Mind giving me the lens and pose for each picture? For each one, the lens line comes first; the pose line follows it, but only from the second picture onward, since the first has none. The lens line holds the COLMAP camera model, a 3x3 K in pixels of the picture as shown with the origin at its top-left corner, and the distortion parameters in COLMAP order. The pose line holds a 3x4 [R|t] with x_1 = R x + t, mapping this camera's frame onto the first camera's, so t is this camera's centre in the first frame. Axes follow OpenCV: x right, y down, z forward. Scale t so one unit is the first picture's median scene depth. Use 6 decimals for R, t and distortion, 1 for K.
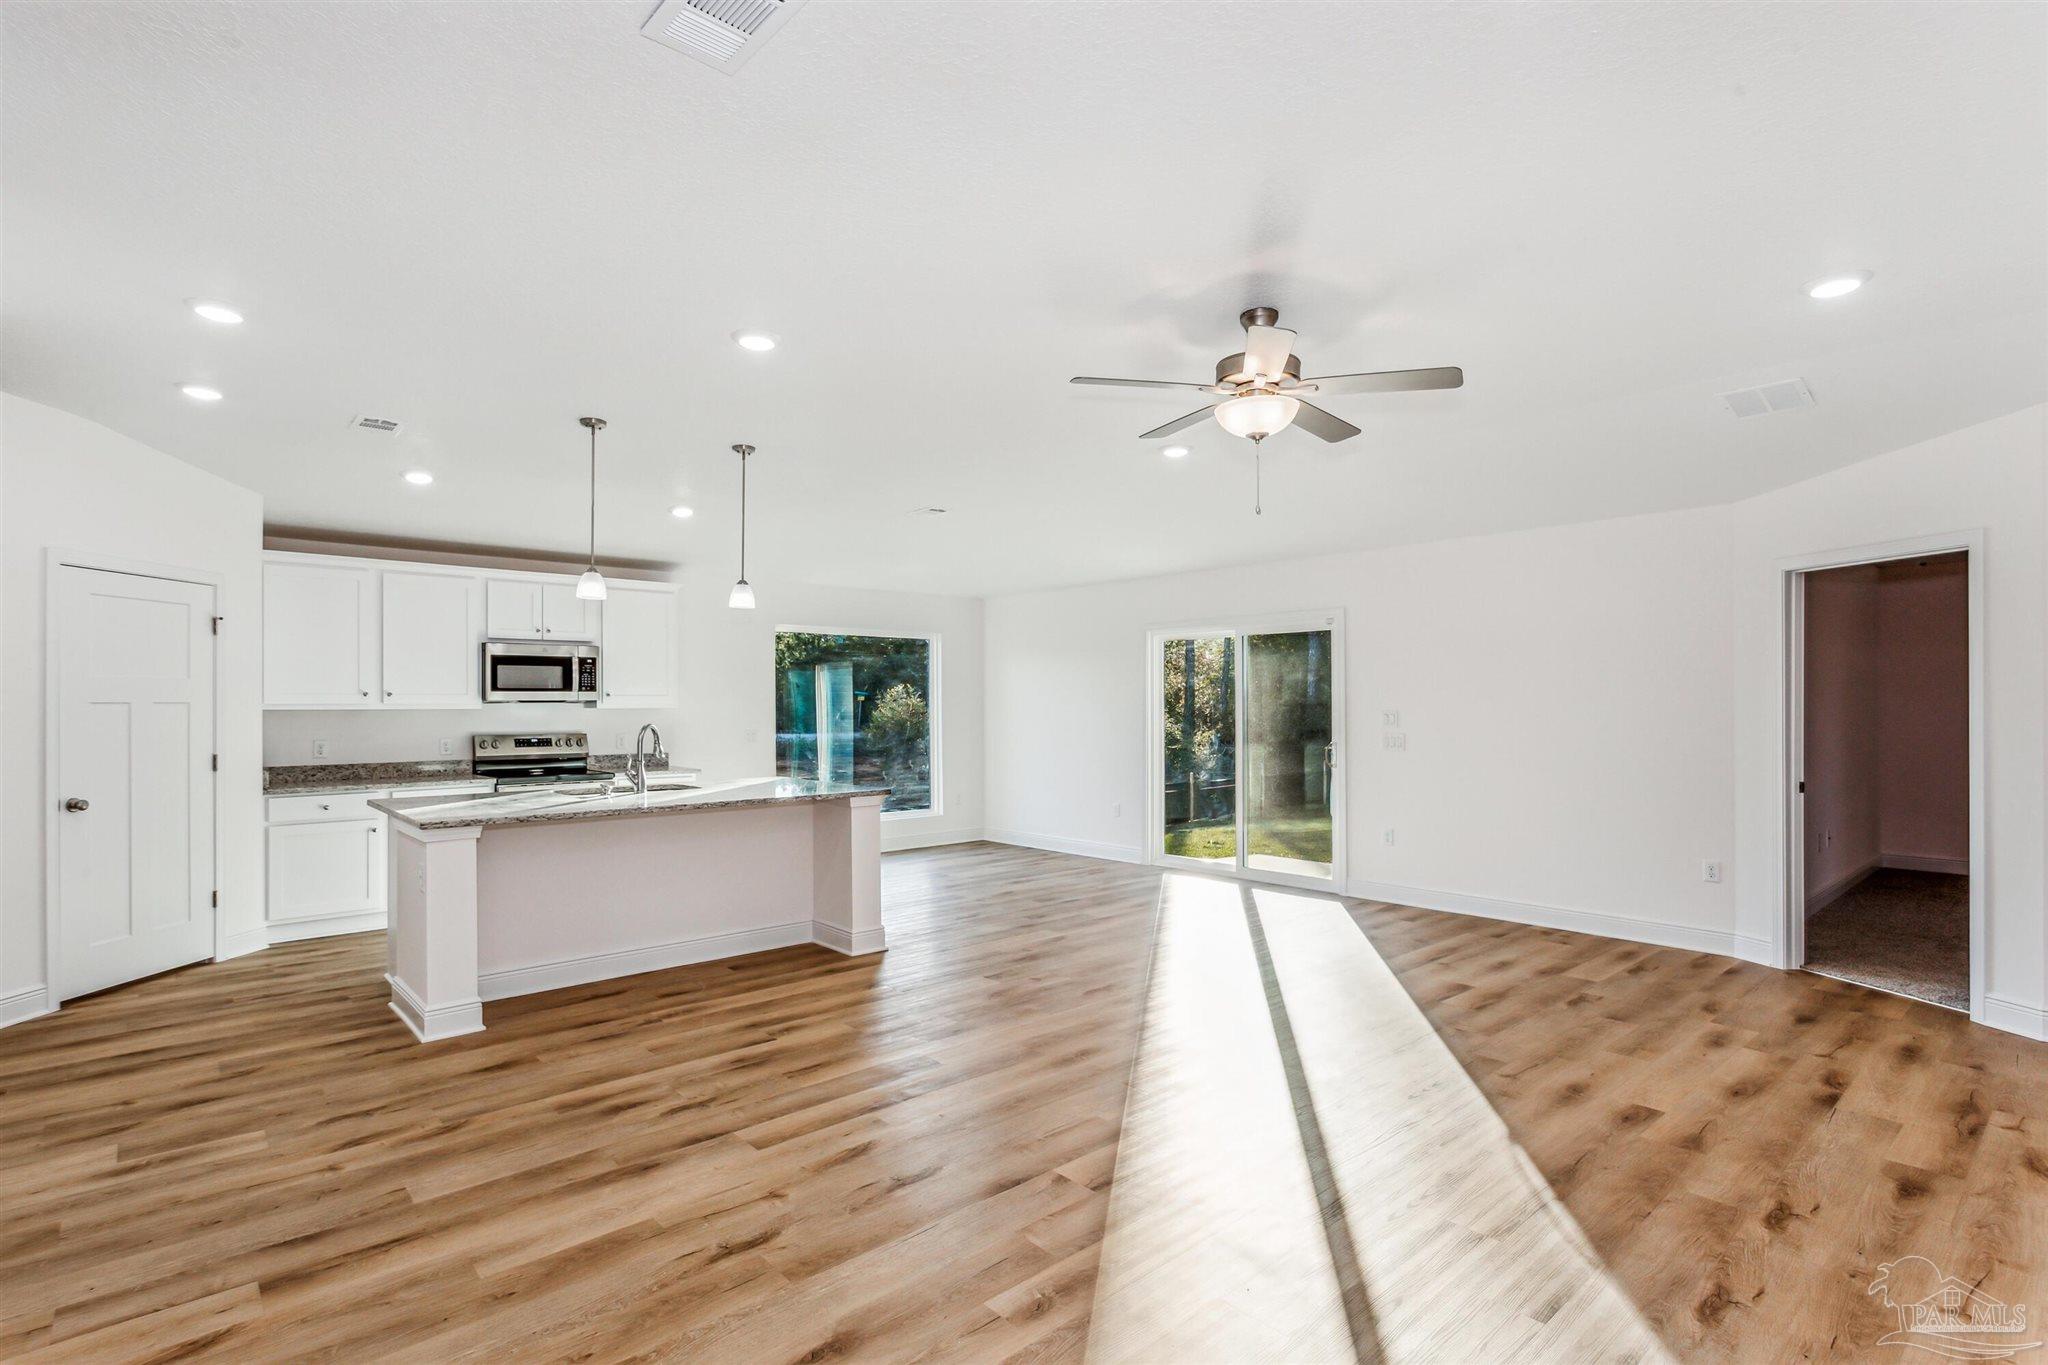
lens RADIAL K [[1011.7, 0, 1019.5], [0, 1011.7, 693.1], [0, 0, 1]] dist [-0.002486, -0.000145]
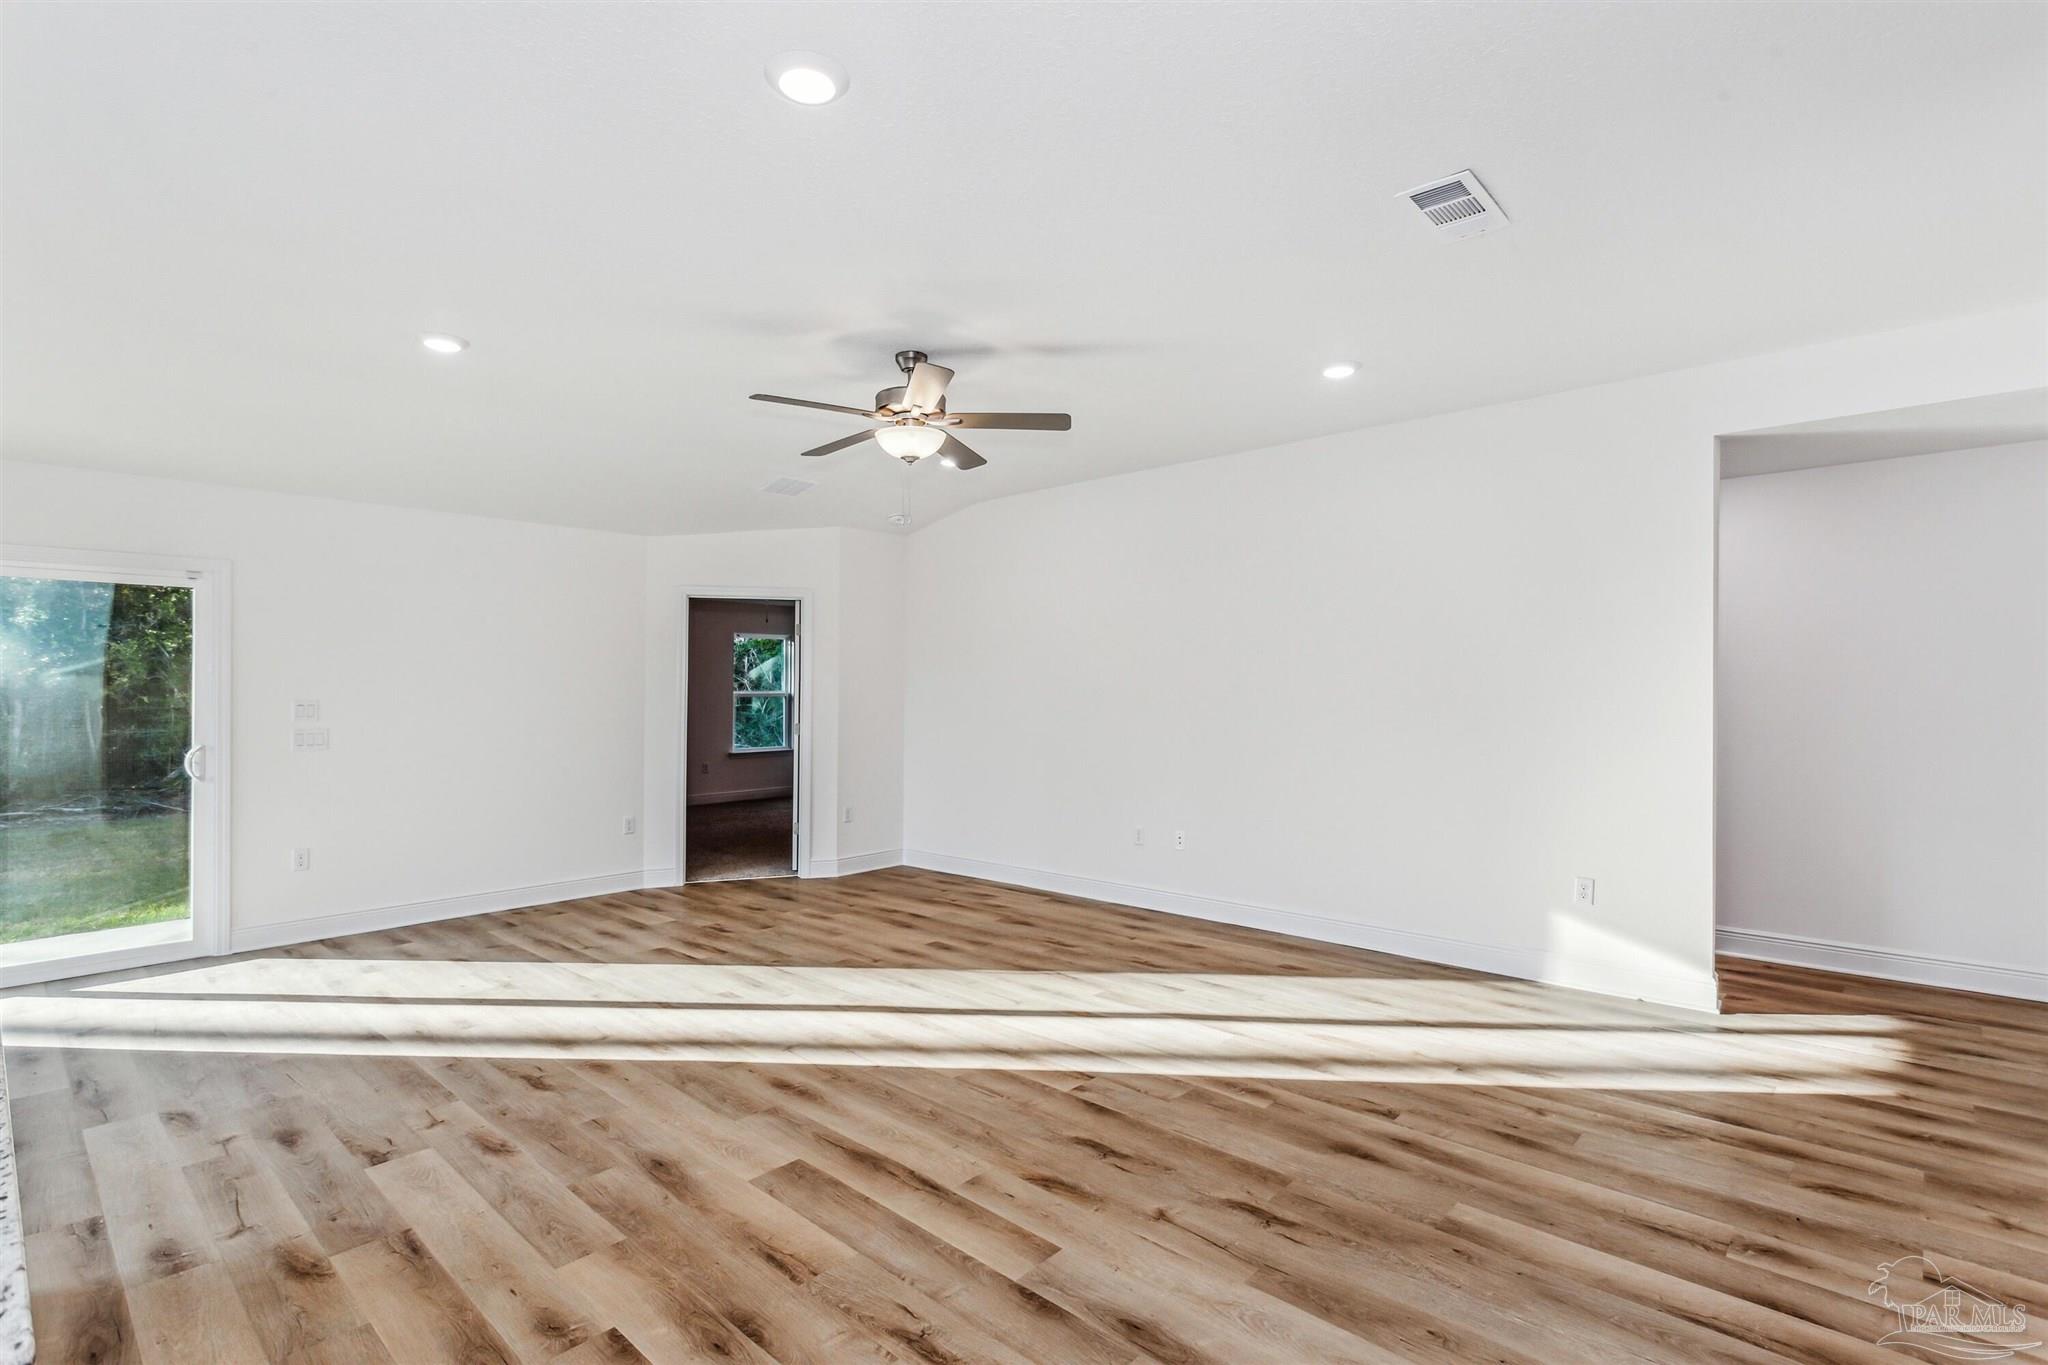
lens RADIAL K [[1011.7, 0, 1019.1], [0, 1011.7, 684.9], [0, 0, 1]] dist [-0.002486, -0.000145]
pose [[-0.137534, 0.011573, 0.990429, -0.992658], [-0.005537, 0.999907, -0.012453, 0.023148], [-0.990482, -0.007197, -0.137457, 1.095006]]
